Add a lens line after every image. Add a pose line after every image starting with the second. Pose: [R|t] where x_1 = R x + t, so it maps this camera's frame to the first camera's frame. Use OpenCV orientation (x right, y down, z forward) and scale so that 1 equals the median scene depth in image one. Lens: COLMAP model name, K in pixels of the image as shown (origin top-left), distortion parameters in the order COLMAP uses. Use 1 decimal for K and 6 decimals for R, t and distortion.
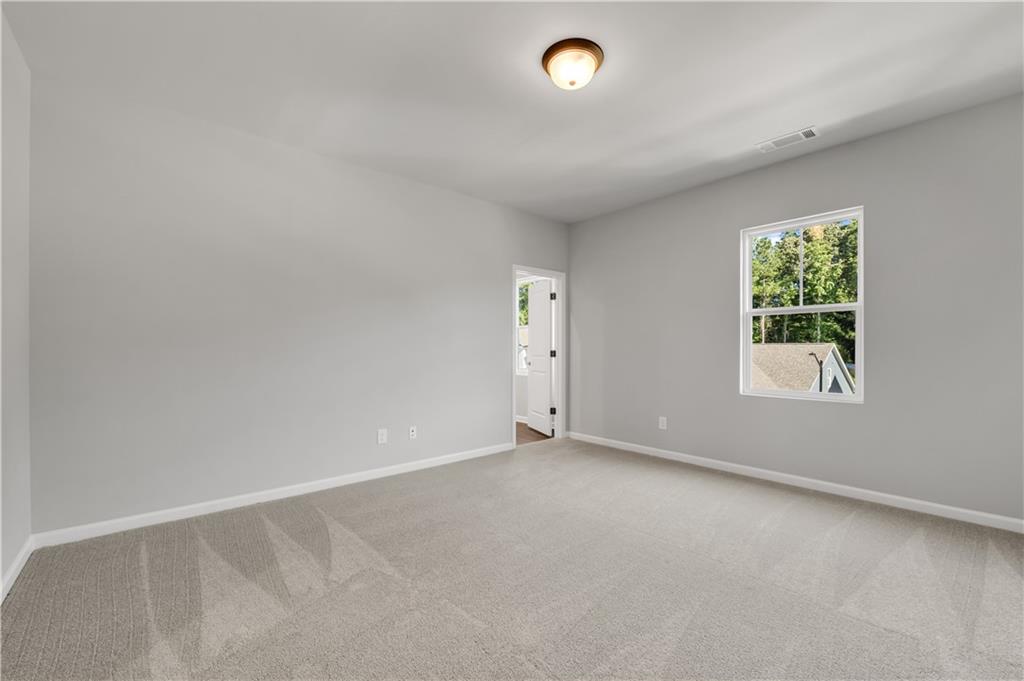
lens RADIAL K [[420.4, 0, 514.2], [0, 420.4, 347.9], [0, 0, 1]] dist [-0.009816, -0.000319]
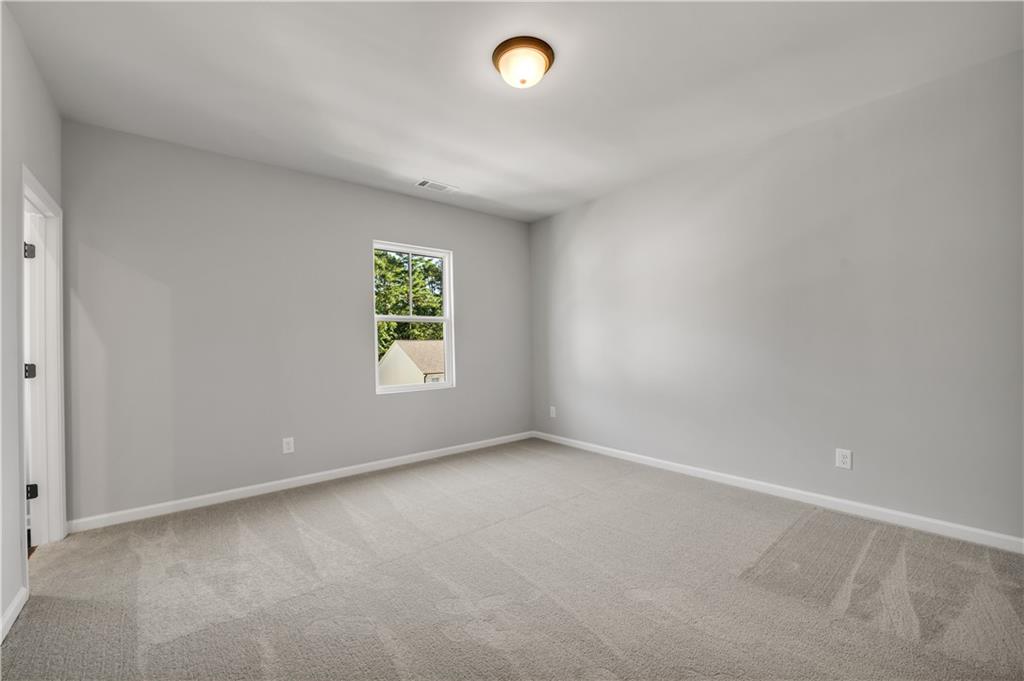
lens RADIAL K [[420.4, 0, 514.2], [0, 420.4, 347.9], [0, 0, 1]] dist [-0.009816, -0.000319]
pose [[0.015511, -0.005722, 0.999863, -0.470277], [0.017816, 0.999826, 0.005445, -0.005987], [-0.999721, 0.017729, 0.015610, 0.575488]]
